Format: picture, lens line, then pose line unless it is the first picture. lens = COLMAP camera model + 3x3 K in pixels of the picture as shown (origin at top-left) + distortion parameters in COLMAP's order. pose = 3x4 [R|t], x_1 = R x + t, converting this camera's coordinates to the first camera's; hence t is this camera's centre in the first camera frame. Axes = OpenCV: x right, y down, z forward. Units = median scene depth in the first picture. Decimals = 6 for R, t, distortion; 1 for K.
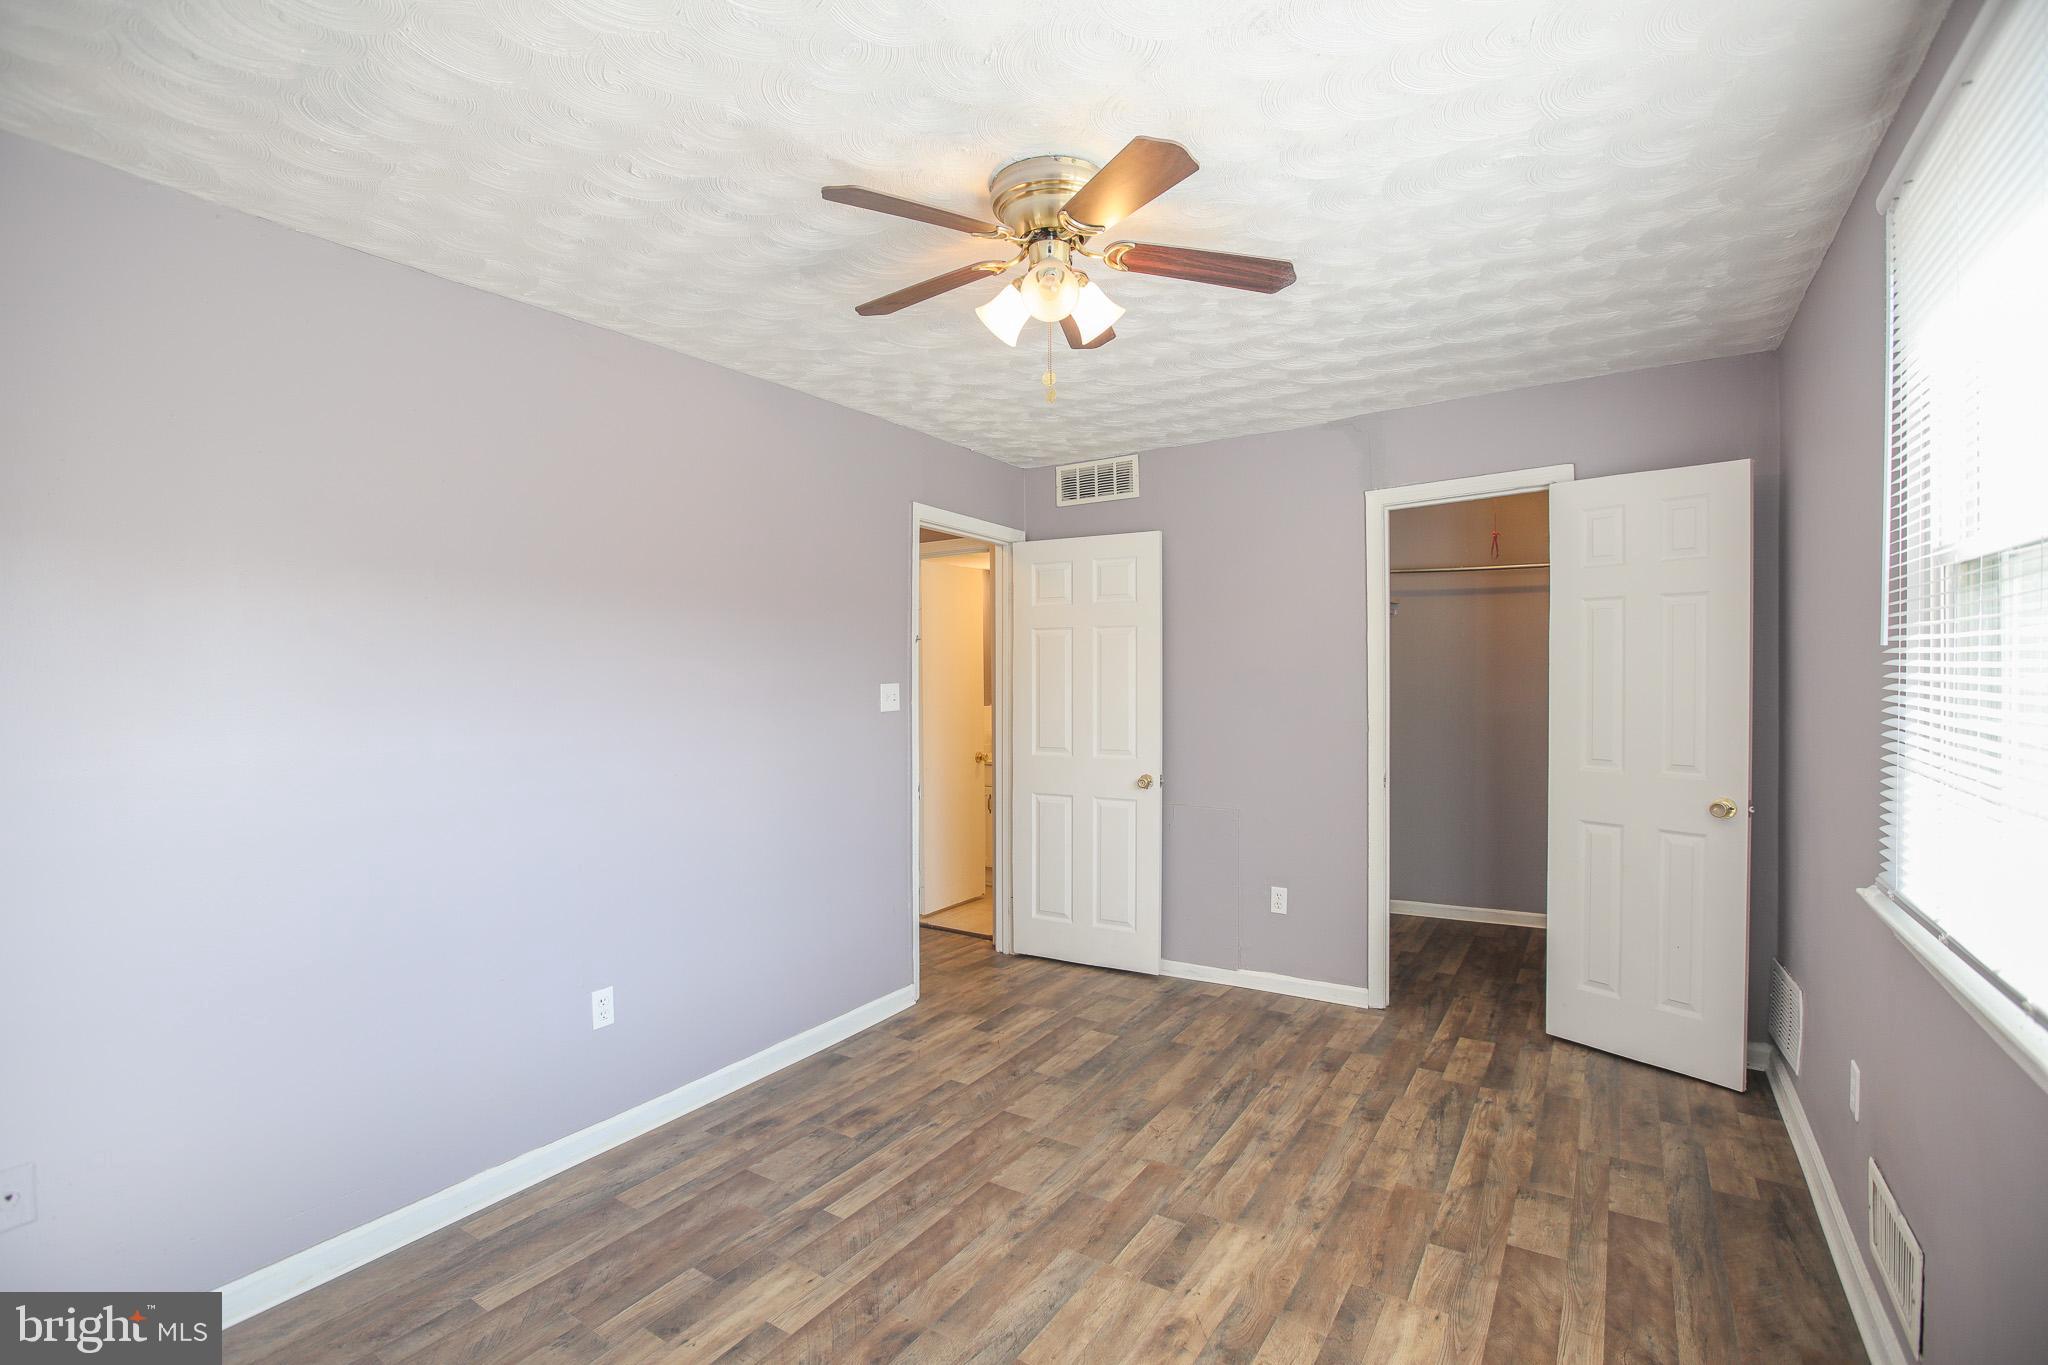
lens RADIAL K [[921.7, 0, 1022.8], [0, 921.7, 695.7], [0, 0, 1]] dist [-0.063128, 0.025244]
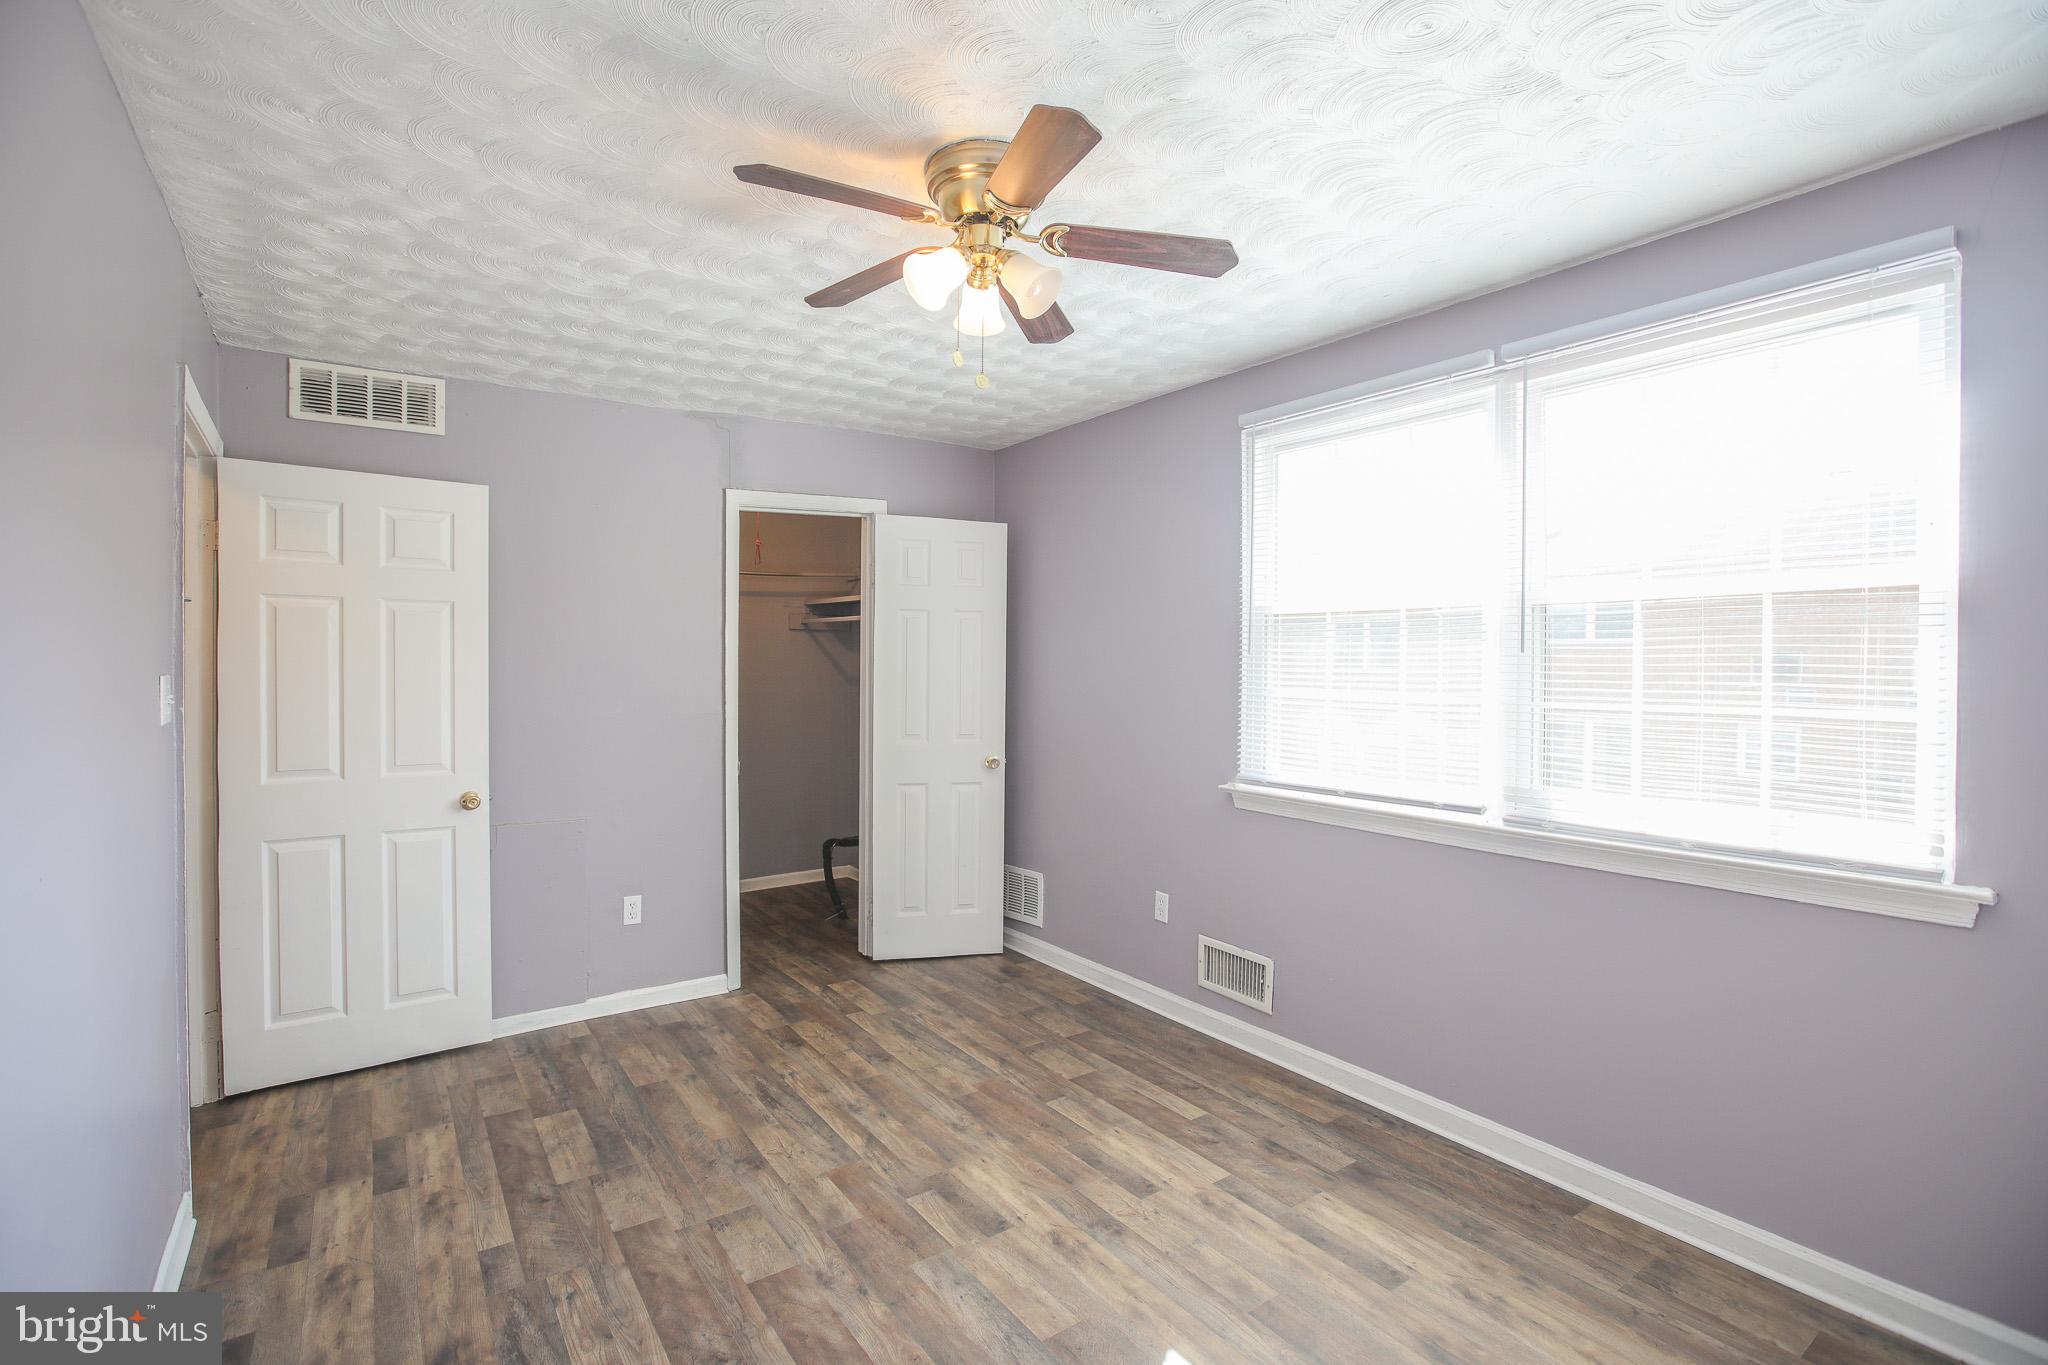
lens RADIAL K [[929.3, 0, 1014.3], [0, 929.3, 686.1], [0, 0, 1]] dist [-0.062833, 0.026395]
pose [[0.374774, -0.007403, 0.927087, -0.609700], [0.014254, 0.999896, 0.002222, 0.000137], [-0.927007, 0.012382, 0.374840, 0.406673]]
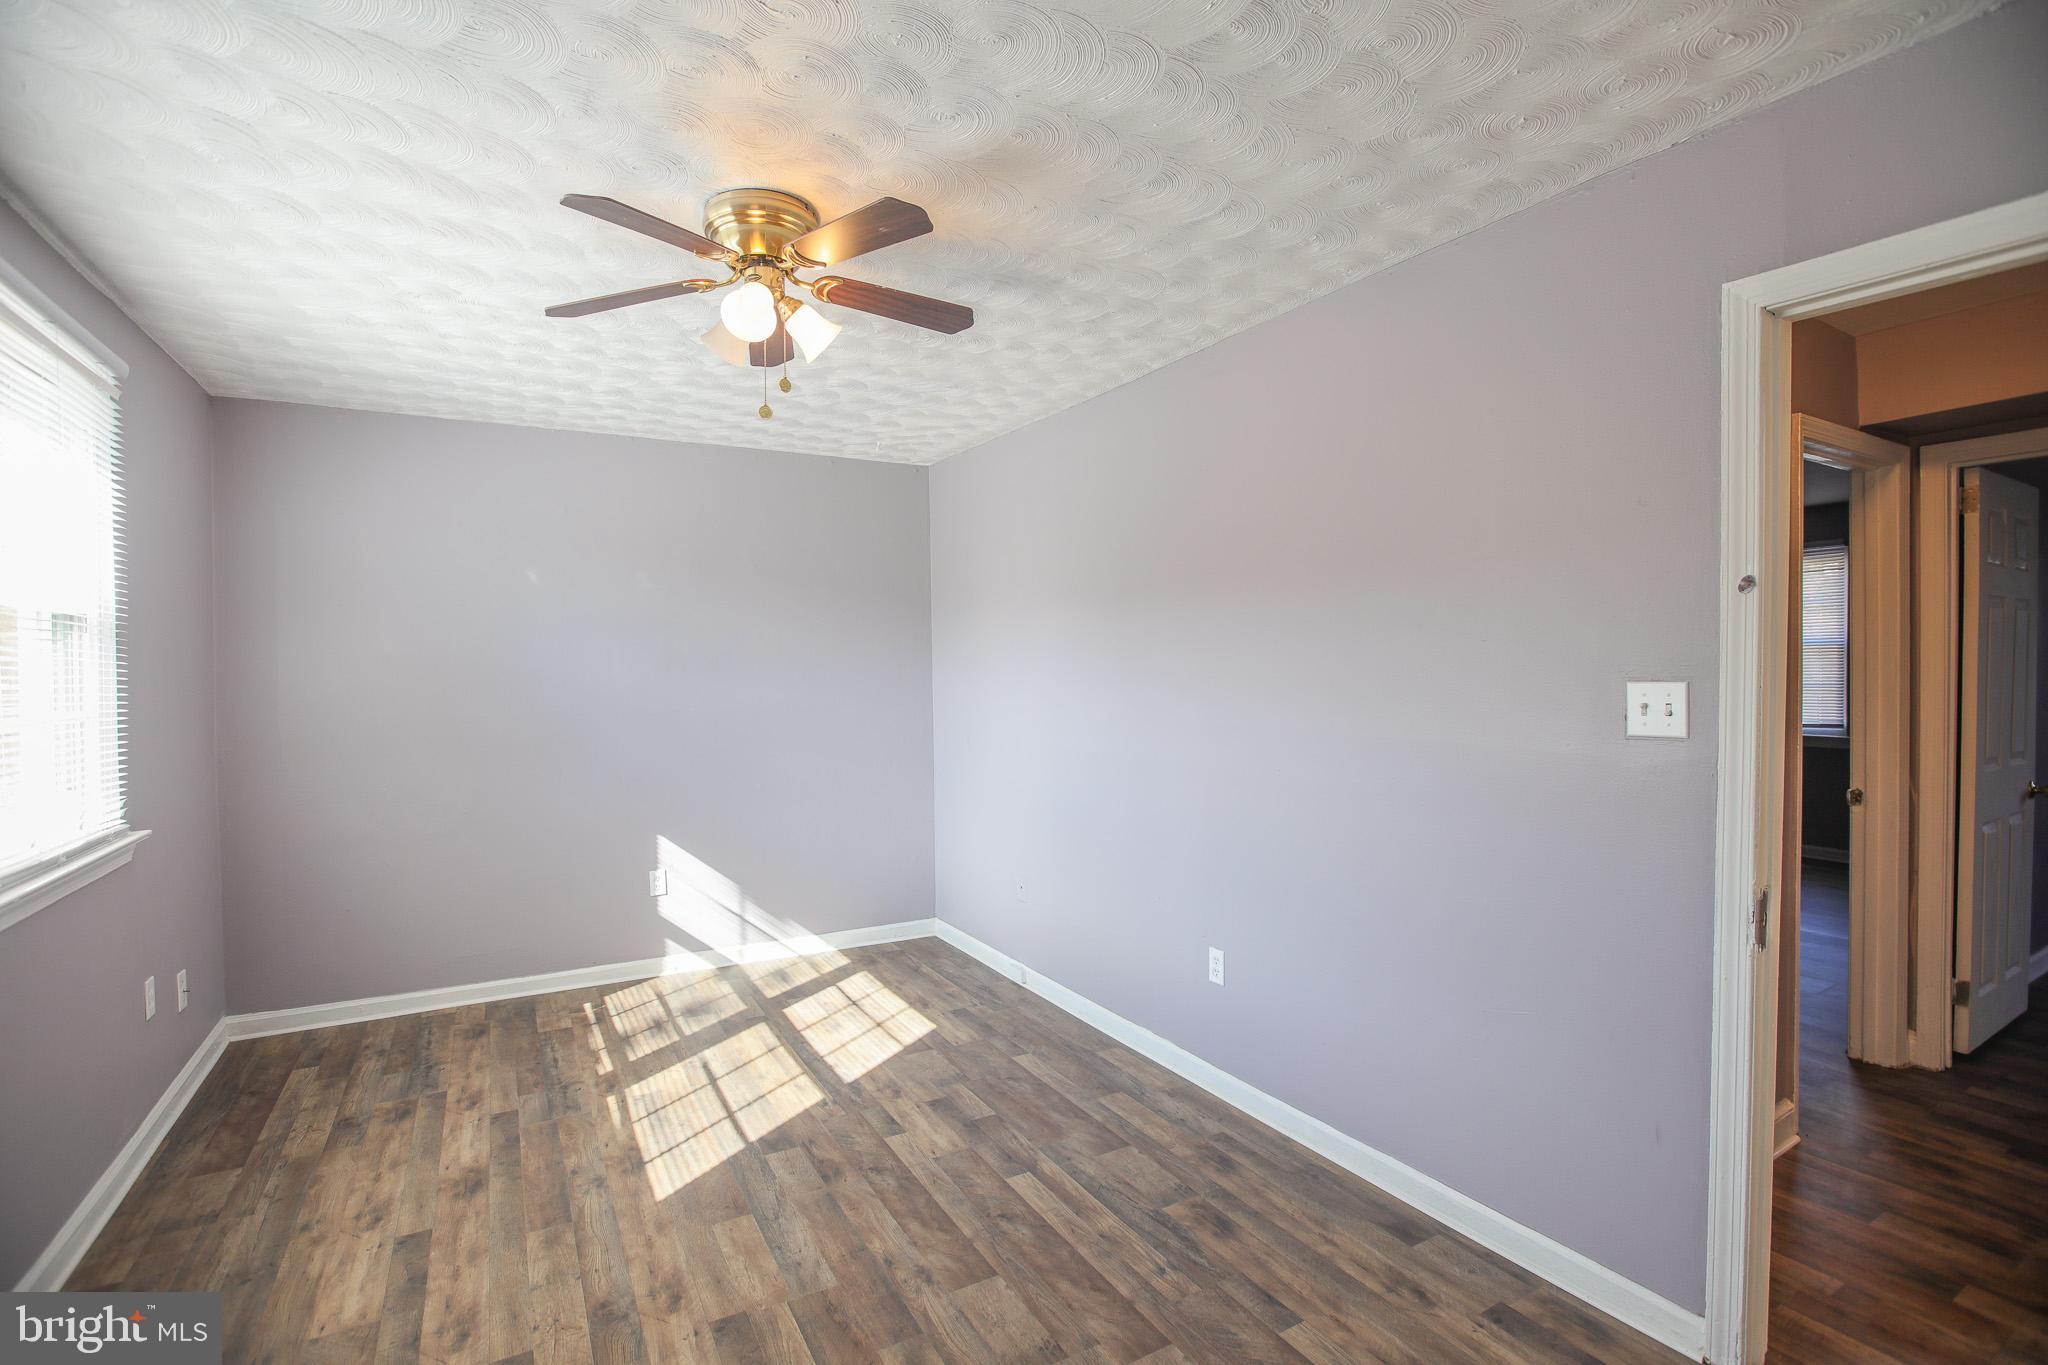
lens RADIAL K [[931.9, 0, 1022.3], [0, 931.9, 688.8], [0, 0, 1]] dist [-0.052166, 0.017063]
pose [[-0.452134, 0.033260, -0.891330, 0.602009], [-0.008641, 0.999094, 0.041664, -0.036442], [0.891908, 0.026540, -0.451437, 1.212169]]
